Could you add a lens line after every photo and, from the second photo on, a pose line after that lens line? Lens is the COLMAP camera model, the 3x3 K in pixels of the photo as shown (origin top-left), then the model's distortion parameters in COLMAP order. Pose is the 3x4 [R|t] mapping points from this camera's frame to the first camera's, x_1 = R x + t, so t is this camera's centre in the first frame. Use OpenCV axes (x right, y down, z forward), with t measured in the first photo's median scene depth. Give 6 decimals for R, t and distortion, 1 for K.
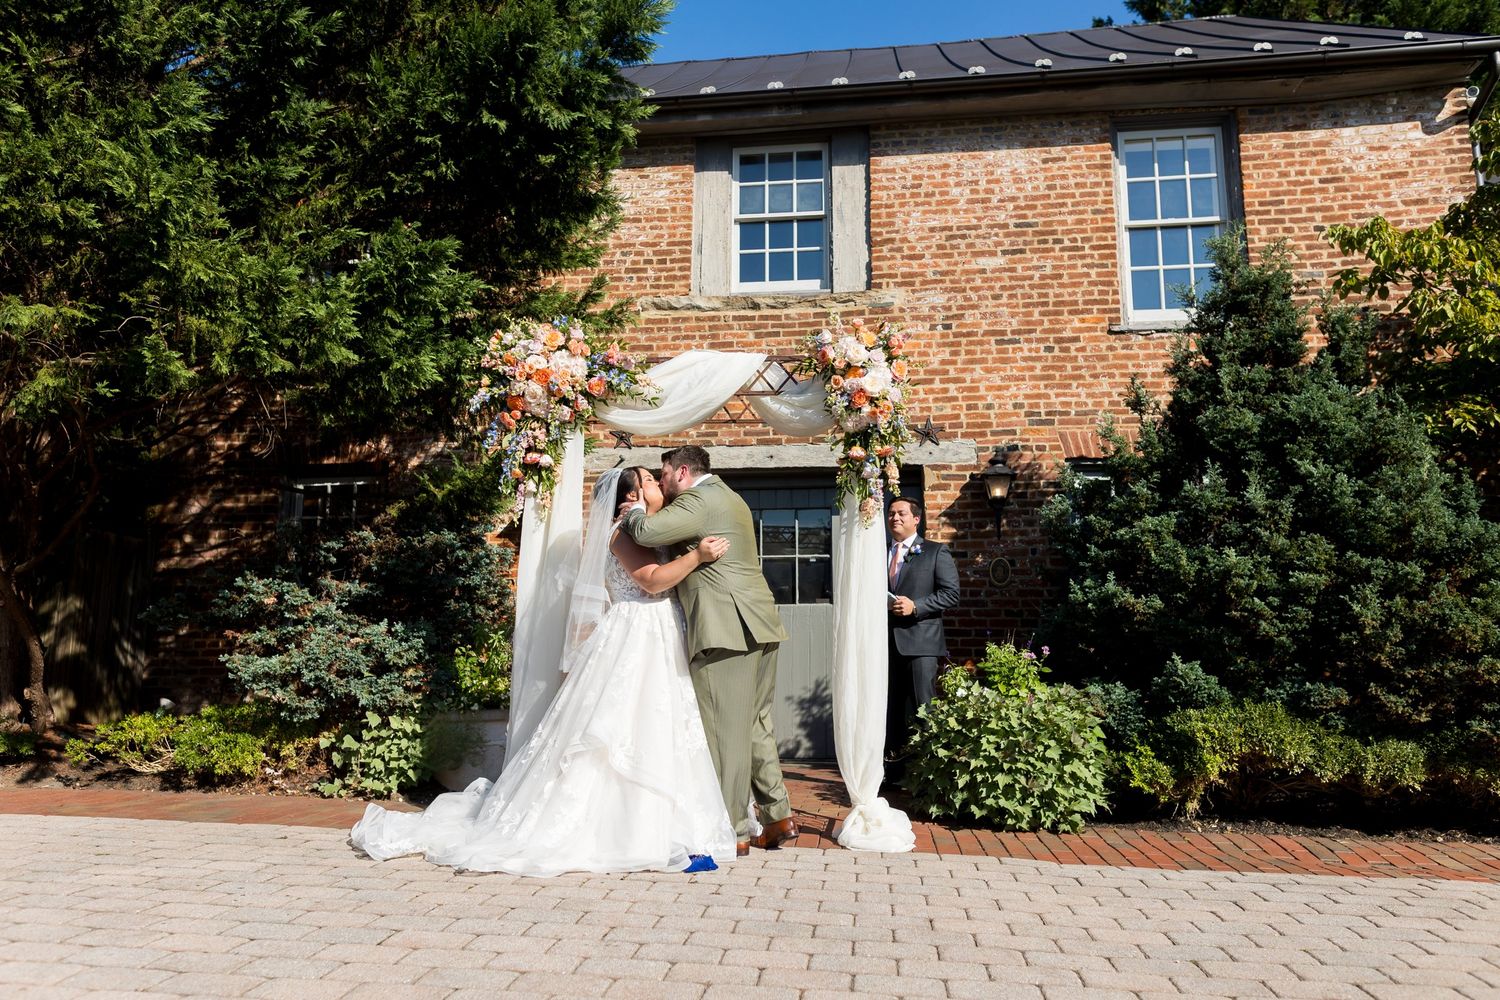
lens RADIAL K [[1104.9, 0, 750.0], [0, 1104.9, 500.0], [0, 0, 1]] dist [-0.005651, -0.002617]
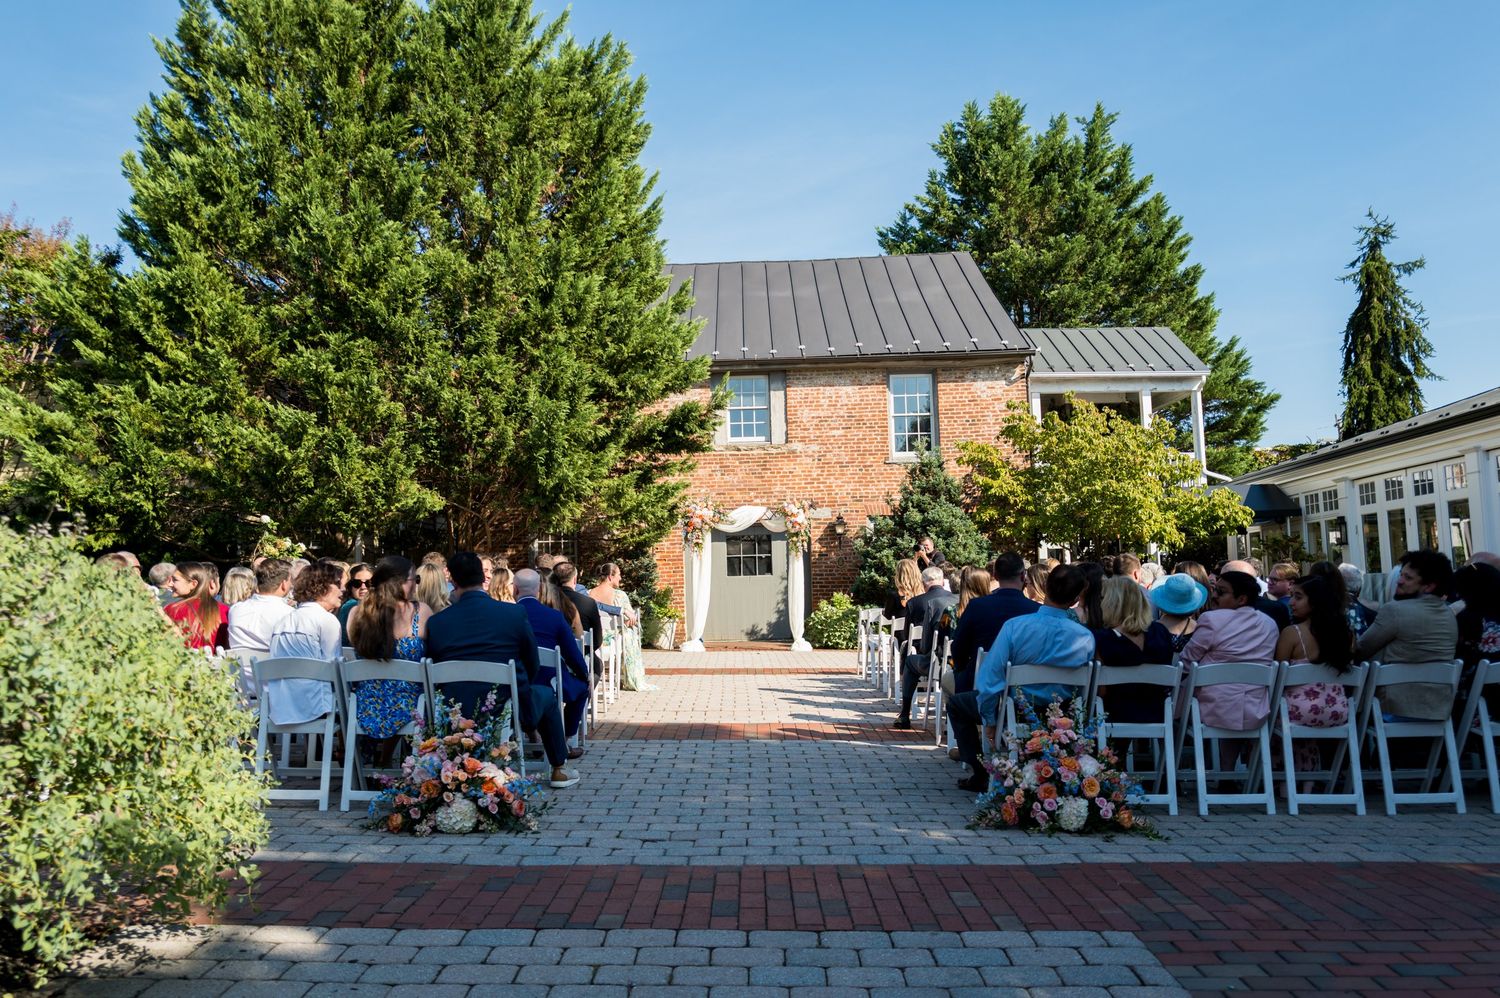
lens RADIAL K [[1025.8, 0, 750.0], [0, 1025.8, 499.0], [0, 0, 1]] dist [0.002041, 0.003698]
pose [[0.993575, -0.013445, 0.112376, -0.226122], [0.007957, 0.998760, 0.049144, -0.184647], [-0.112897, -0.047934, 0.992450, -1.215997]]
